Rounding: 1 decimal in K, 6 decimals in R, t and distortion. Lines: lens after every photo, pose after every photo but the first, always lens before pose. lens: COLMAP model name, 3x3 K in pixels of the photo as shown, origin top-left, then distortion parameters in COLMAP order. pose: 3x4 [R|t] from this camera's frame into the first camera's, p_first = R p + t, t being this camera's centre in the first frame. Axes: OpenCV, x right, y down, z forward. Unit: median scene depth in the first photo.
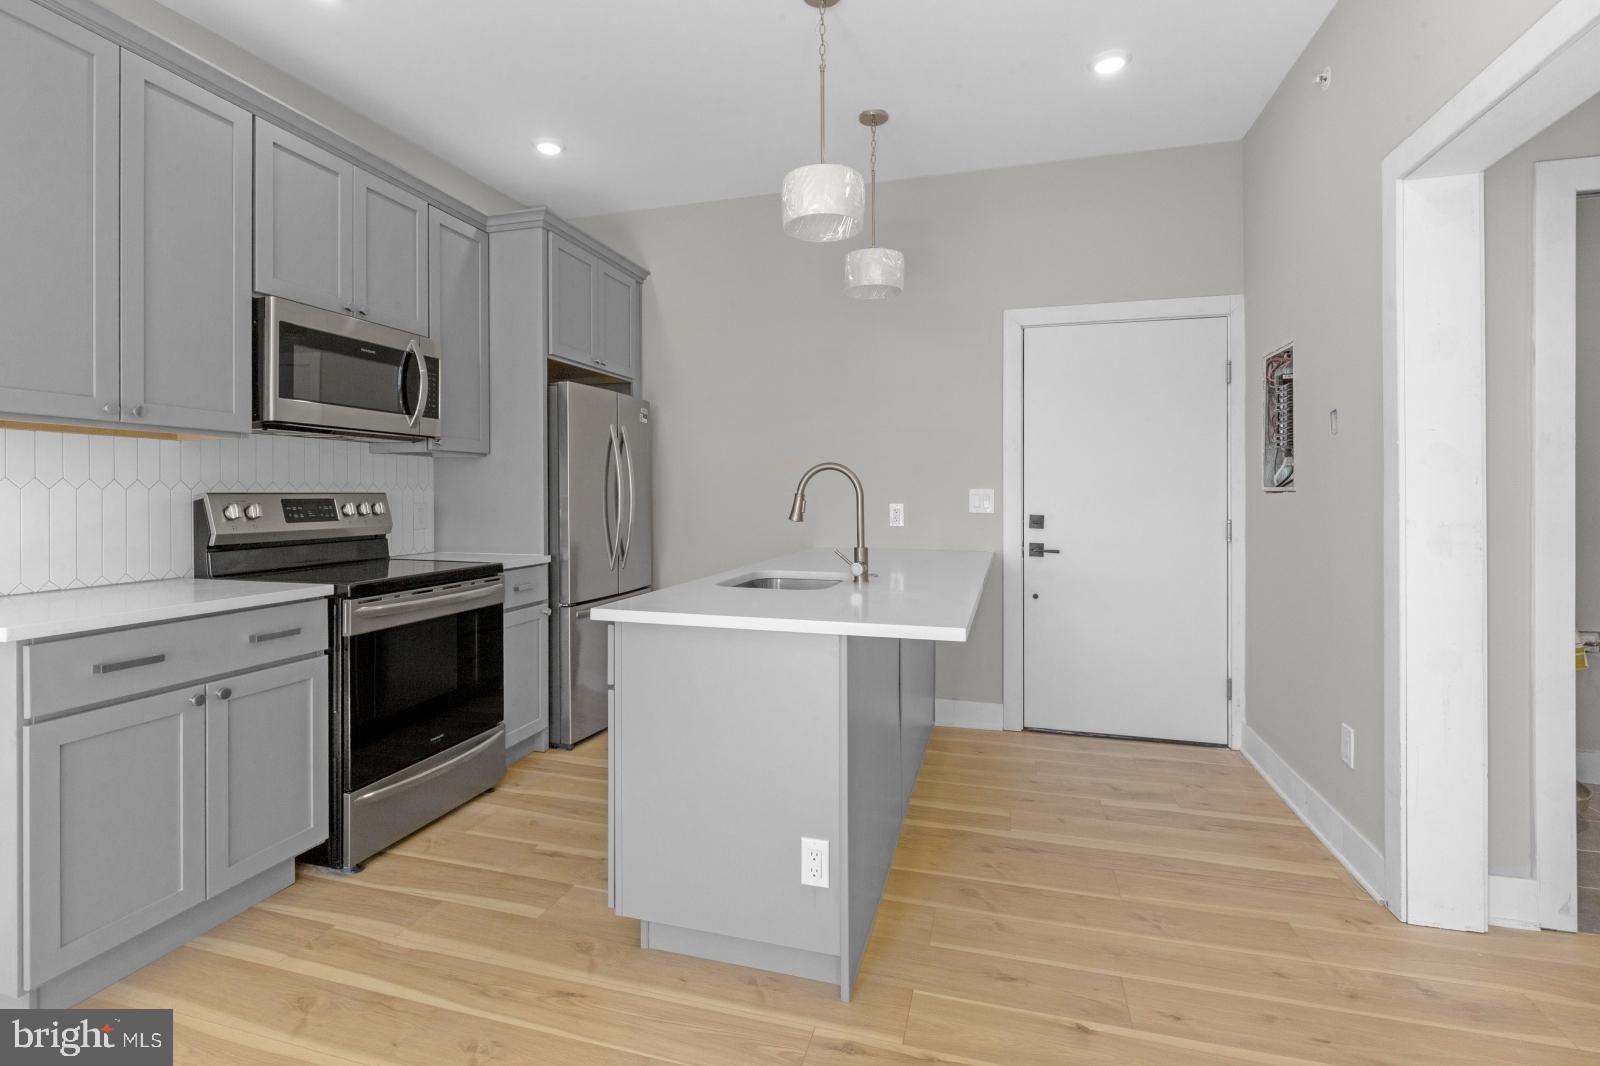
lens RADIAL K [[737.5, 0, 779.6], [0, 737.5, 494.4], [0, 0, 1]] dist [0.003763, -0.001509]
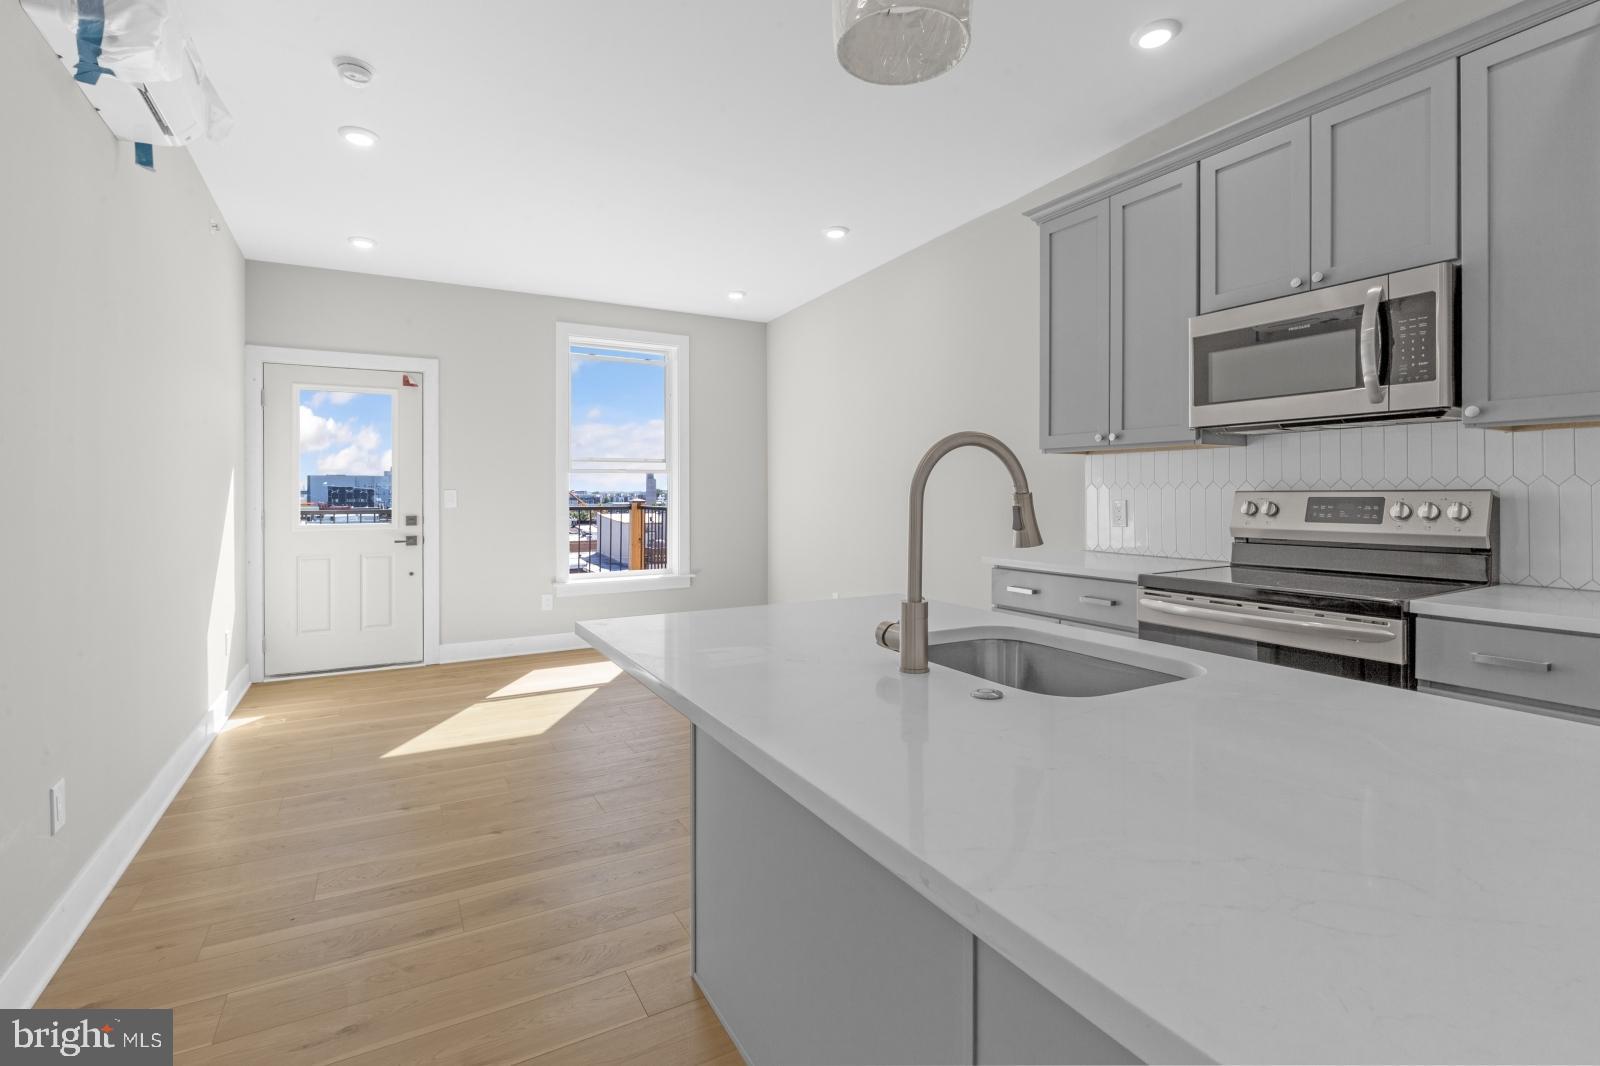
lens RADIAL K [[737.5, 0, 781.5], [0, 737.5, 471.0], [0, 0, 1]] dist [0.003763, -0.001509]
pose [[-0.708037, -0.020033, -0.705891, 0.482200], [0.003781, 0.999476, -0.032158, 0.000574], [0.706165, -0.025438, -0.707590, 1.184813]]
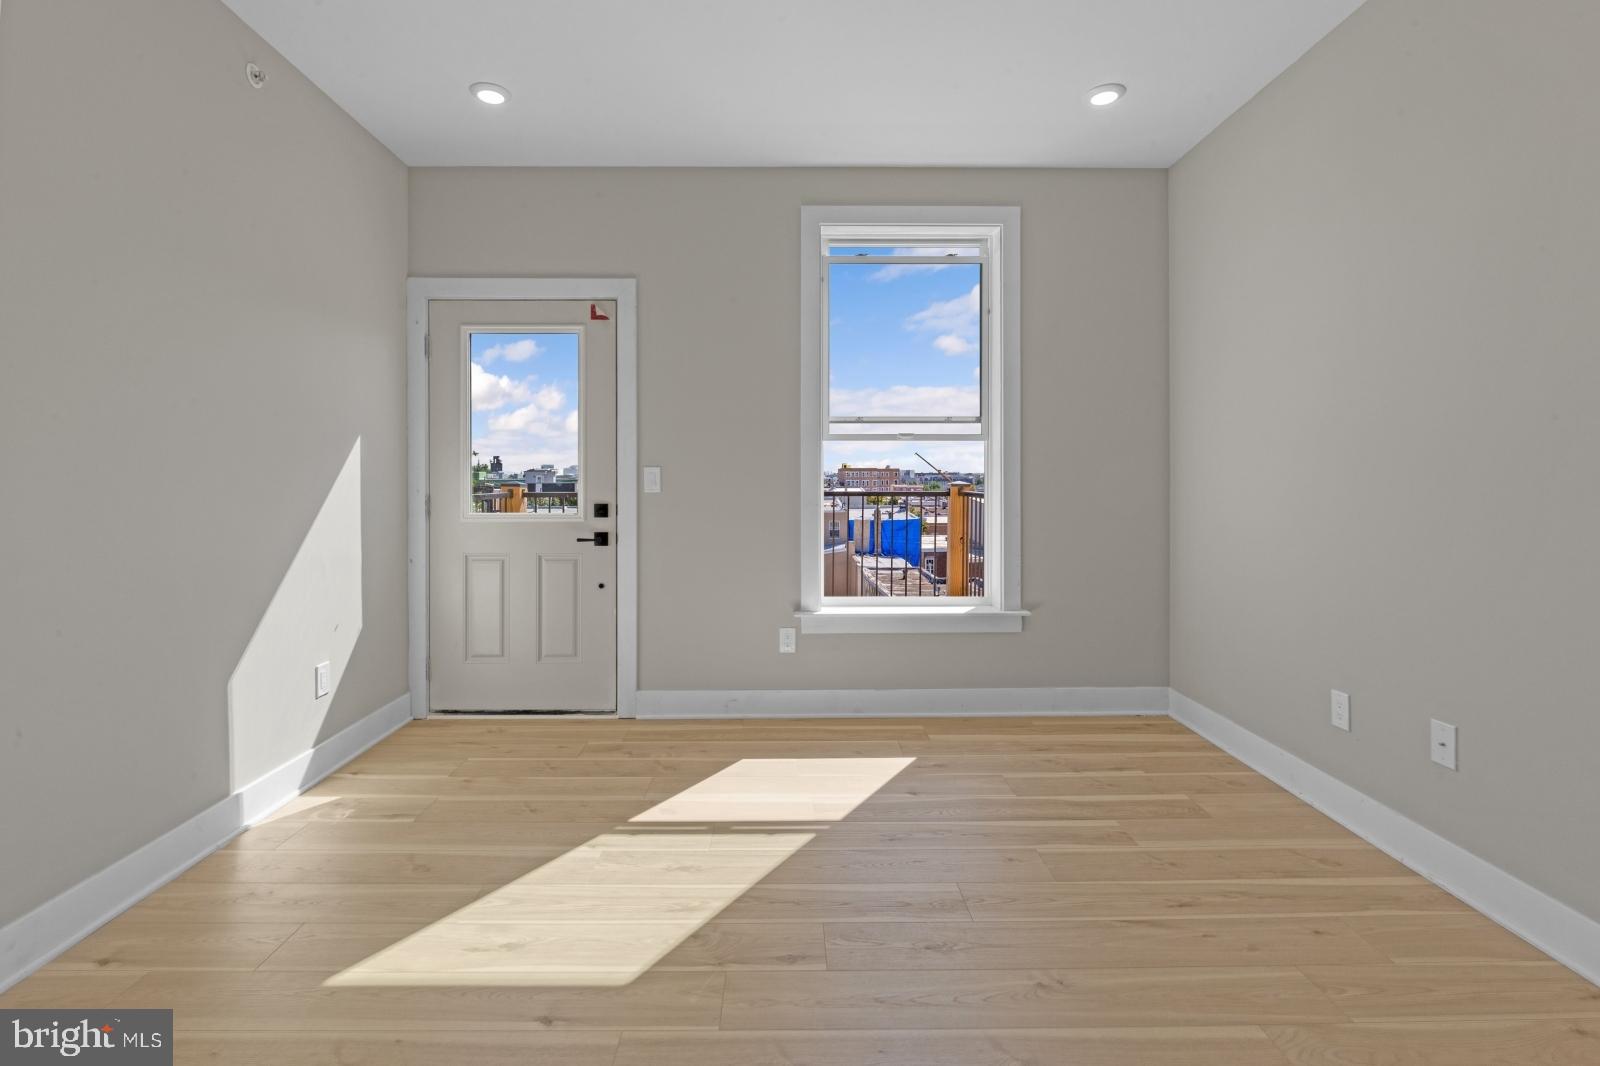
lens RADIAL K [[737.5, 0, 796.0], [0, 737.5, 471.5], [0, 0, 1]] dist [0.003763, -0.001509]
pose [[-0.954849, -0.001701, -0.297086, -0.124355], [0.000536, 0.999972, -0.007449, 0.003053], [0.297090, -0.007272, -0.954822, 0.547824]]
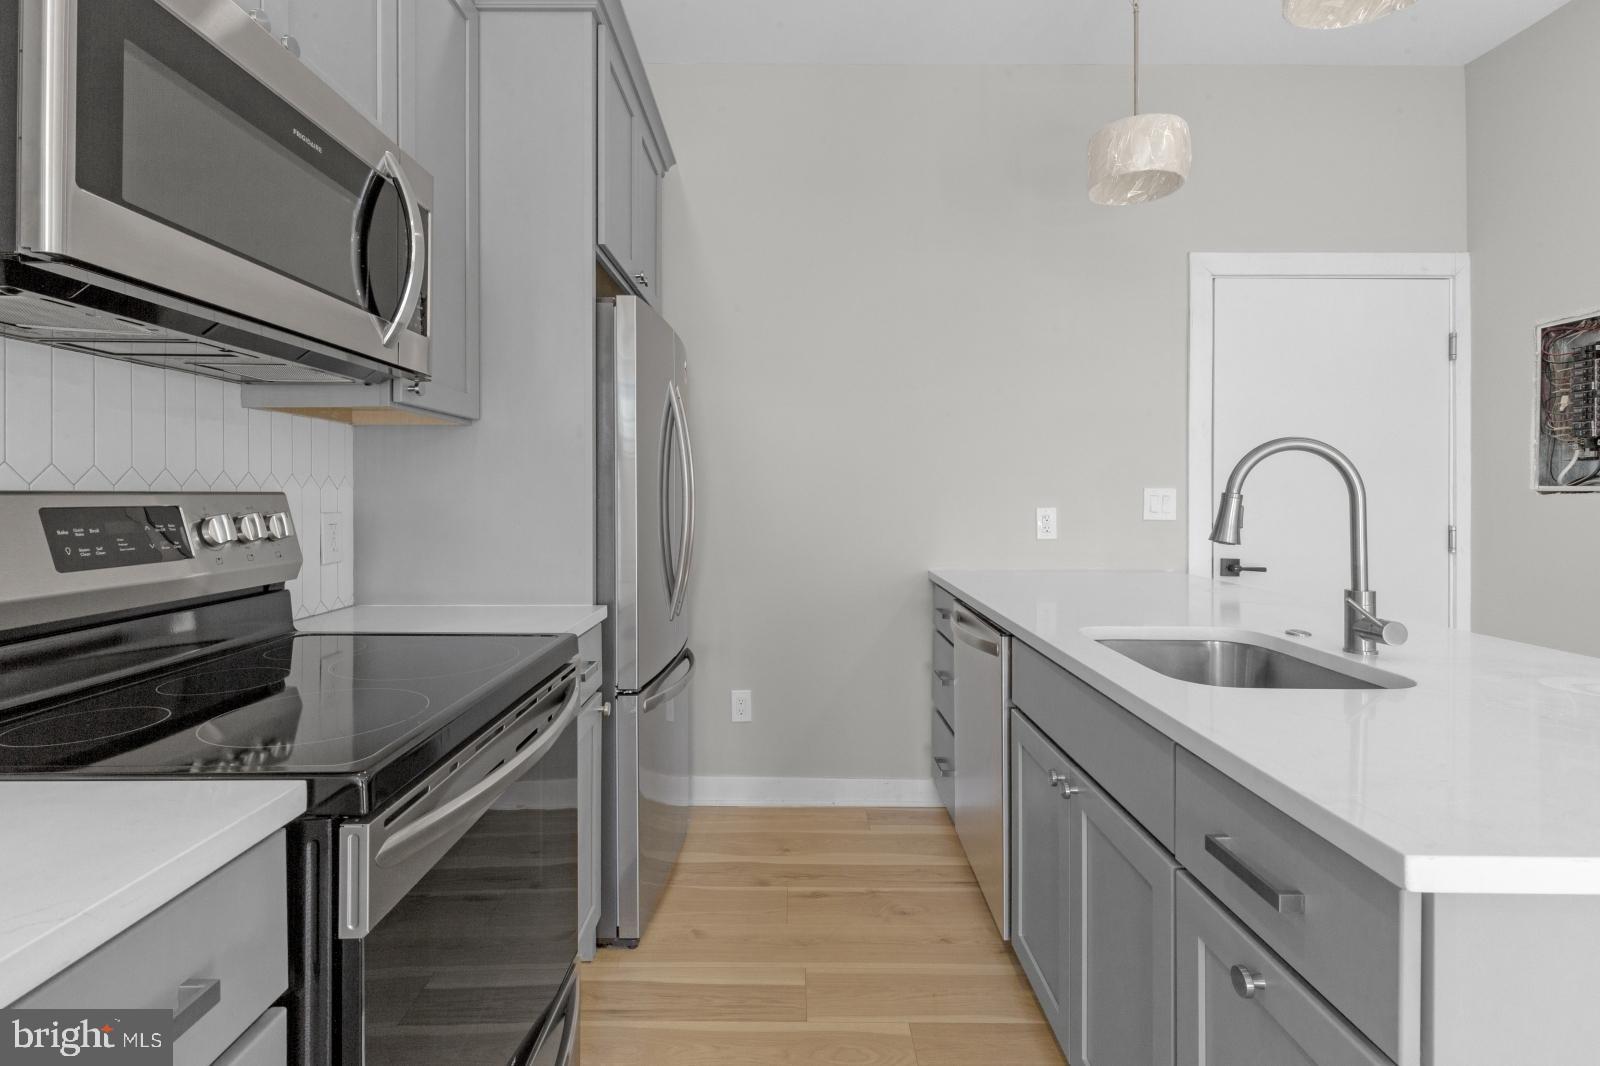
lens RADIAL K [[737.5, 0, 787.9], [0, 737.5, 486.0], [0, 0, 1]] dist [0.003763, -0.001509]
pose [[0.958285, 0.002597, 0.285802, -0.419649], [0.001609, 0.999894, -0.014482, 0.001247], [-0.285809, 0.014338, 0.958179, 0.536256]]
